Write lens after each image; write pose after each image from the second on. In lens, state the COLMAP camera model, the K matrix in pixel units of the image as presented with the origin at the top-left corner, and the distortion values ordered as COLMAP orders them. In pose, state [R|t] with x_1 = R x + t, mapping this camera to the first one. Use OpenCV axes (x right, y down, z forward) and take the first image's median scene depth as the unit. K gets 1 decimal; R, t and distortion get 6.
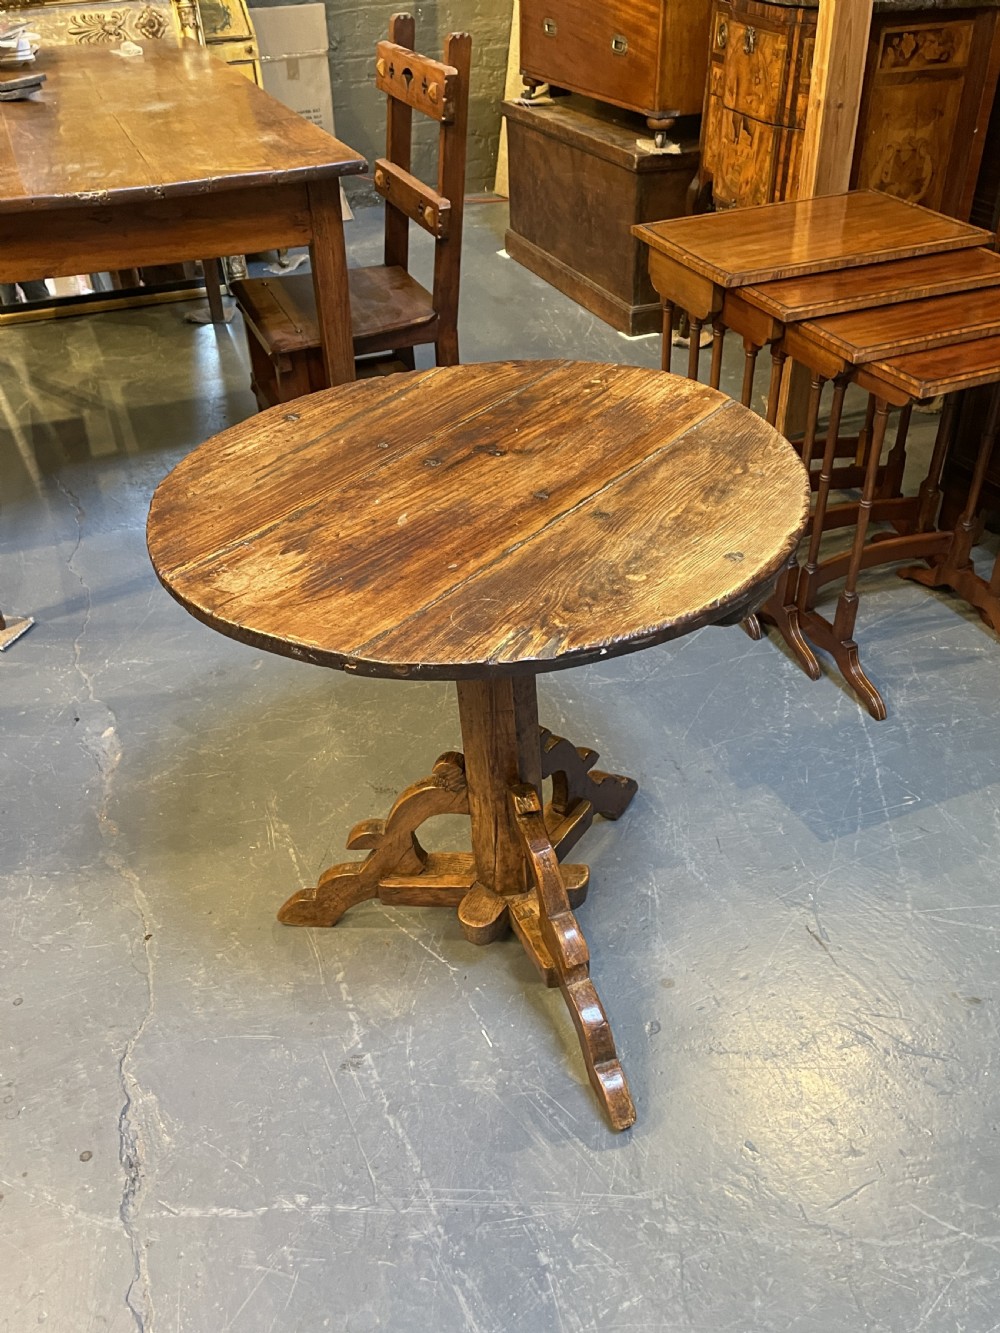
lens RADIAL K [[1142.6, 0, 494.0], [0, 1142.6, 675.3], [0, 0, 1]] dist [0.096888, -0.110417]
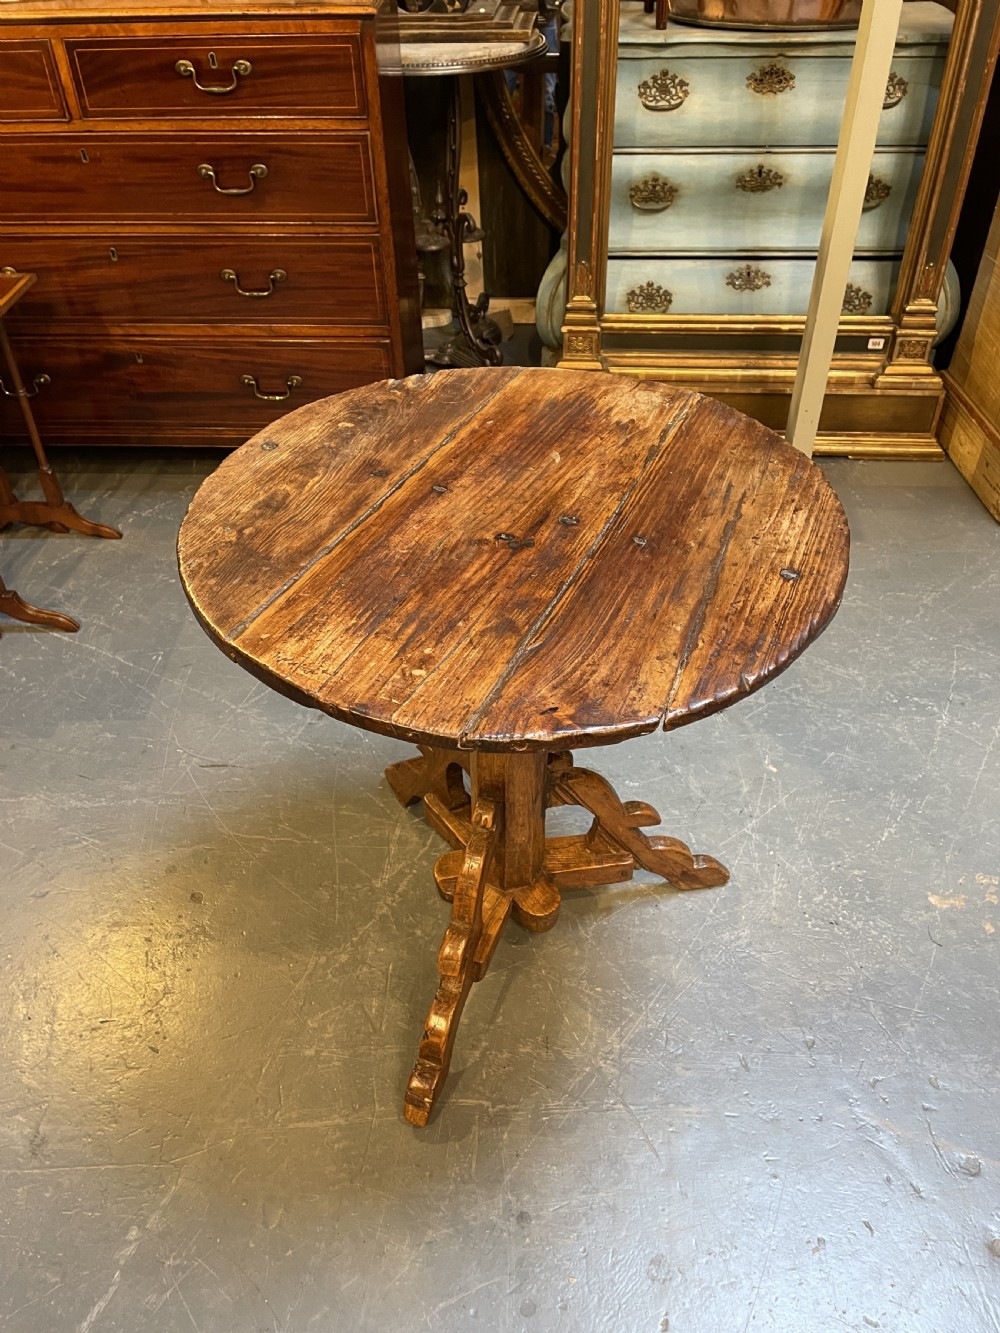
lens RADIAL K [[1005.6, 0, 501.1], [0, 1005.6, 673.1], [0, 0, 1]] dist [0.082880, -0.066245]
pose [[-0.969203, 0.204841, -0.136693, 0.136311], [-0.084186, 0.246031, 0.965599, -0.931911], [0.231425, 0.947369, -0.221209, 1.265542]]
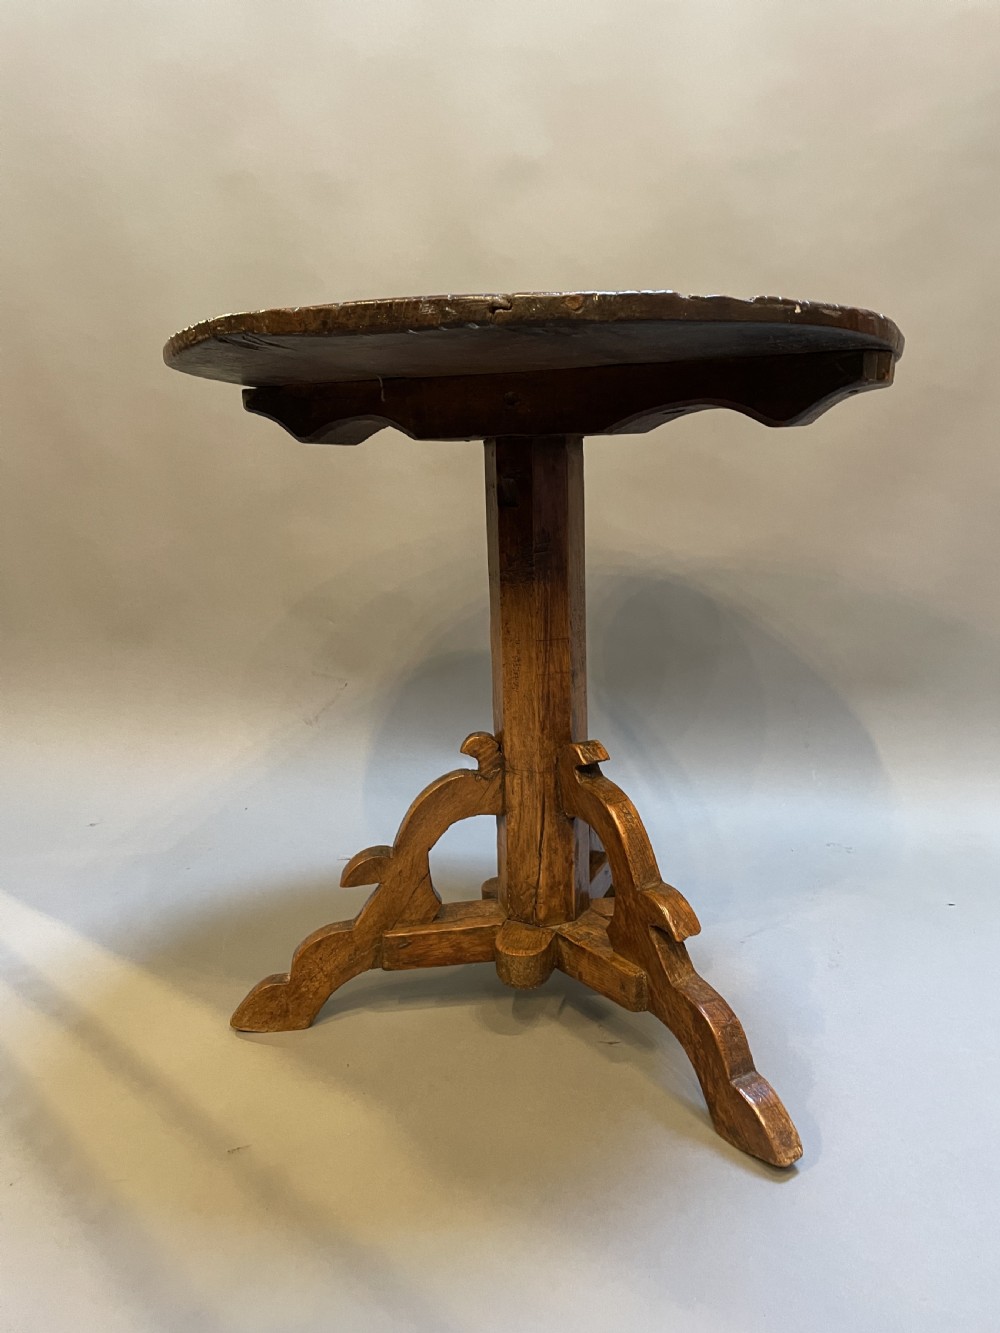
lens RADIAL K [[1005.6, 0, 513.0], [0, 1005.6, 661.8], [0, 0, 1]] dist [0.082880, -0.066245]
pose [[0.972109, -0.002800, 0.234514, -0.212727], [0.103203, 0.903020, -0.417018, 0.376819], [-0.210604, 0.429589, 0.878123, 0.367504]]
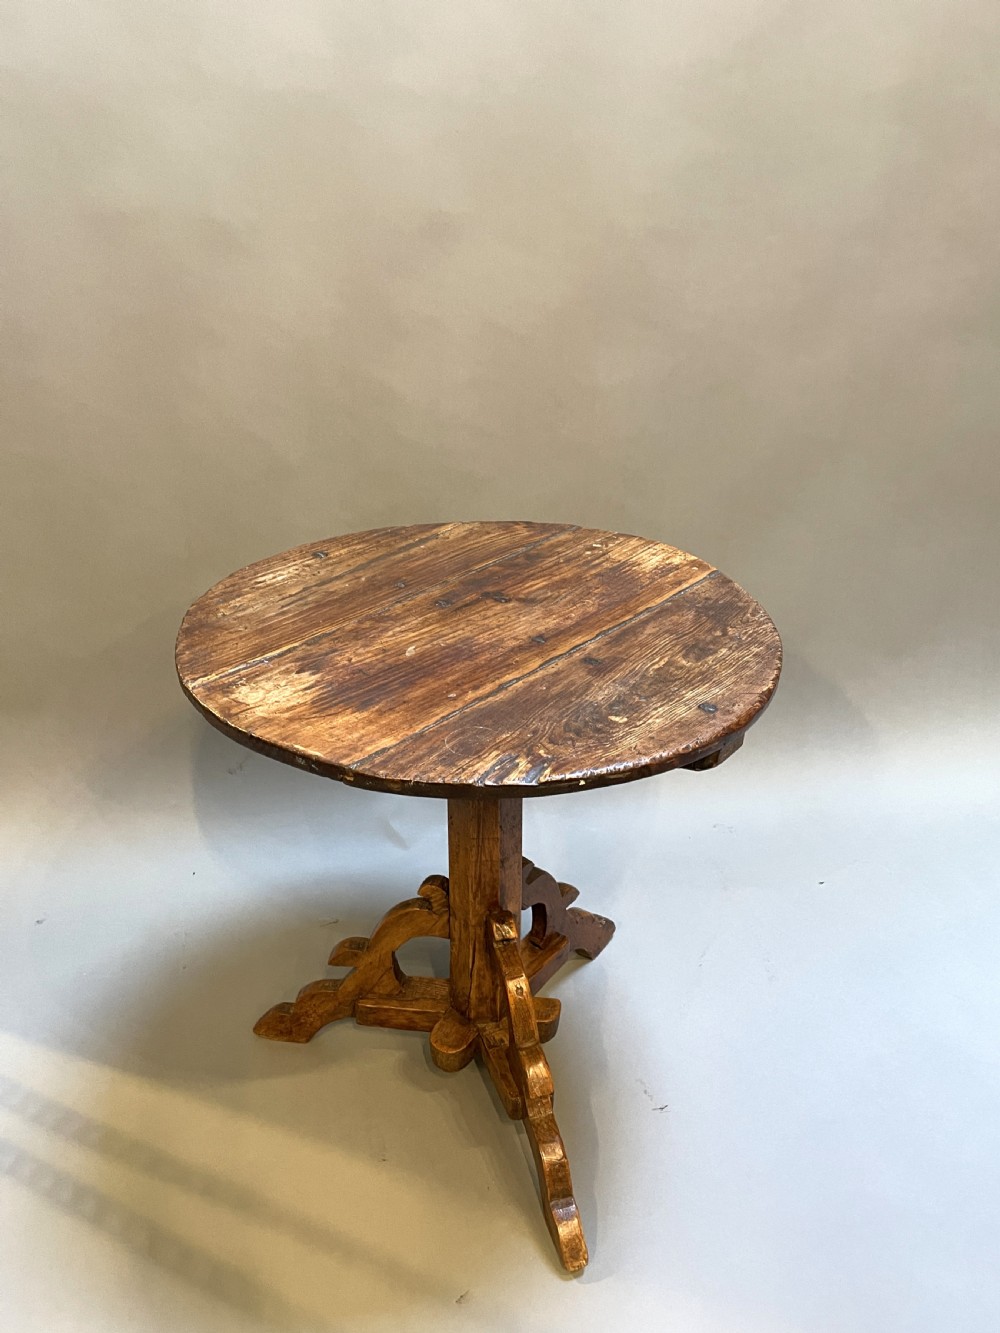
lens RADIAL K [[1103.2, 0, 507.0], [0, 1103.2, 656.4], [0, 0, 1]] dist [0.083062, -0.093574]
pose [[0.996774, 0.080258, 0.001089, 0.010326], [-0.079204, 0.985708, -0.148682, 0.016896], [-0.013006, 0.148116, 0.988885, -0.040833]]
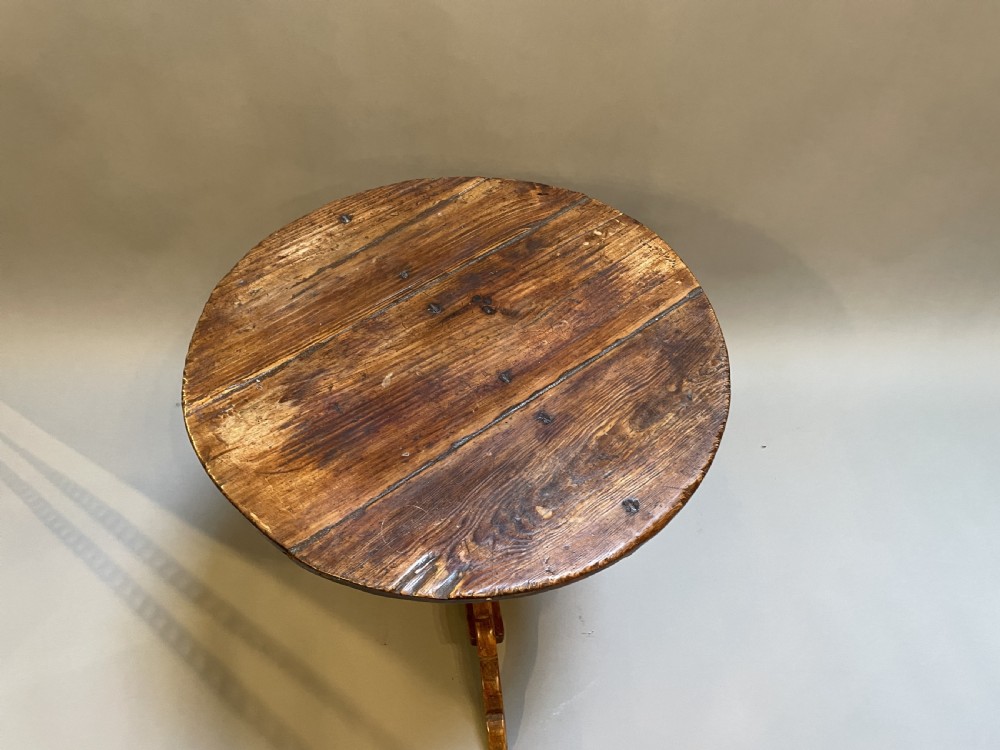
lens RADIAL K [[754.4, 0, 499.2], [0, 754.4, 370.3], [0, 0, 1]] dist [0.082880, -0.066245]
pose [[0.974274, 0.214128, -0.070273, 0.082696], [-0.187145, 0.942440, 0.277100, -0.353337], [0.125563, -0.256820, 0.958268, 0.215958]]
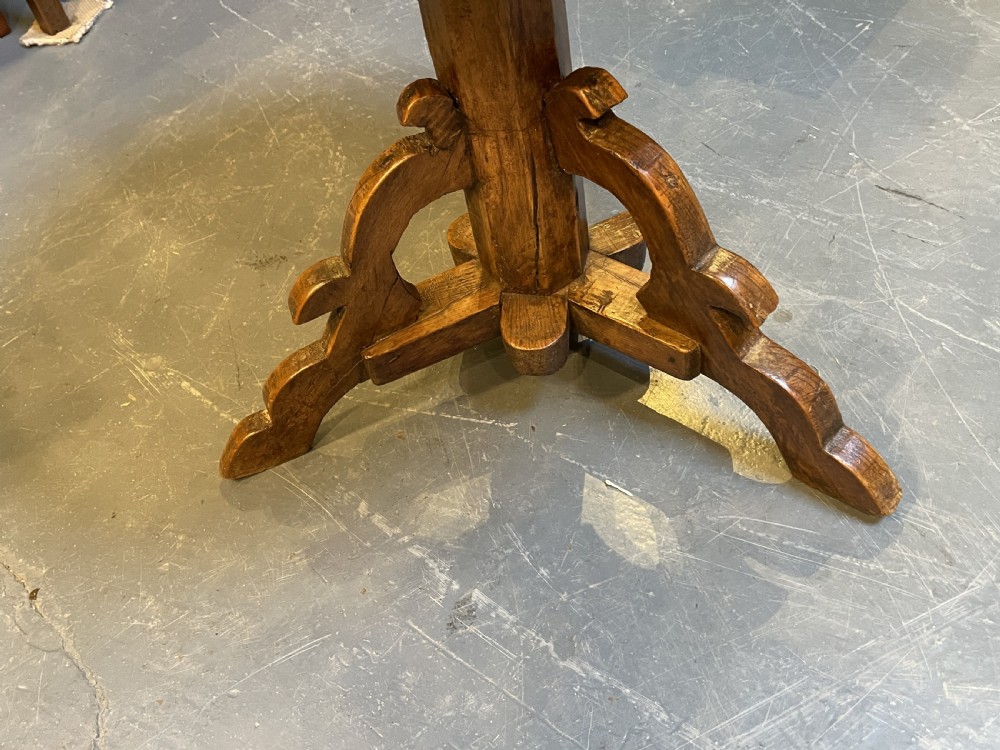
lens RADIAL K [[857.2, 0, 495.8], [0, 857.2, 376.1], [0, 0, 1]] dist [0.096888, -0.110417]
pose [[0.879544, -0.411536, 0.238833, -0.188284], [0.354825, 0.901706, 0.247034, 0.121300], [-0.317020, -0.132534, 0.939113, 0.643397]]
